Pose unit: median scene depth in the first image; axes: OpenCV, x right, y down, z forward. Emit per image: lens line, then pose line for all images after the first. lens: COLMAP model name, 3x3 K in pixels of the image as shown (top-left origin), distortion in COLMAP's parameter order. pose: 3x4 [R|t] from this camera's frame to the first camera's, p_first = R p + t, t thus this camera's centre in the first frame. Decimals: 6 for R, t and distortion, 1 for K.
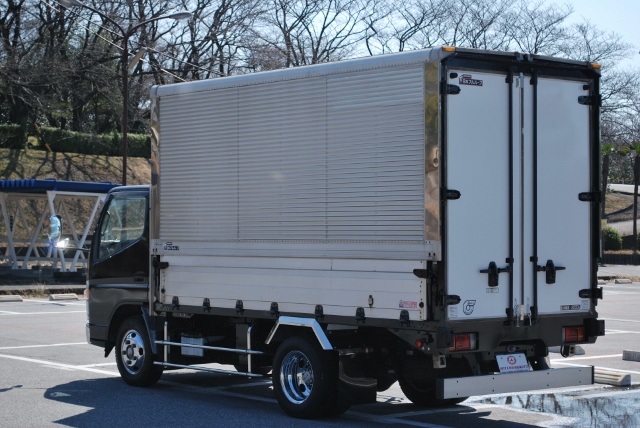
lens RADIAL K [[1468.5, 0, 320.0], [0, 1468.5, 214.0], [0, 0, 1]] dist [-0.002462, -0.045699]
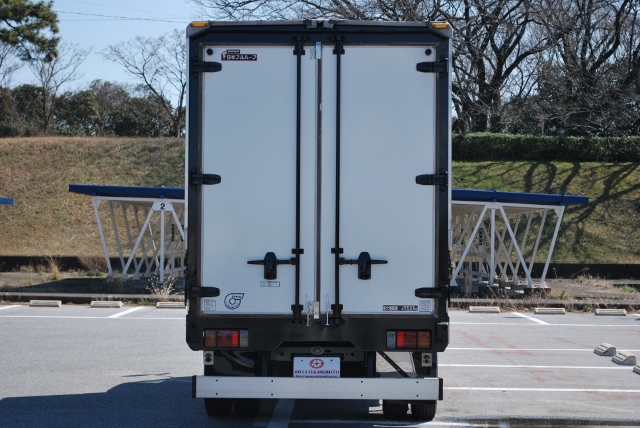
lens RADIAL K [[1468.5, 0, 320.0], [0, 1468.5, 214.0], [0, 0, 1]] dist [-0.002462, -0.045699]
pose [[0.760465, -0.014315, -0.649221, 0.718535], [0.000351, 0.999766, -0.021633, 0.027924], [0.649378, 0.016223, 0.760293, 0.322141]]
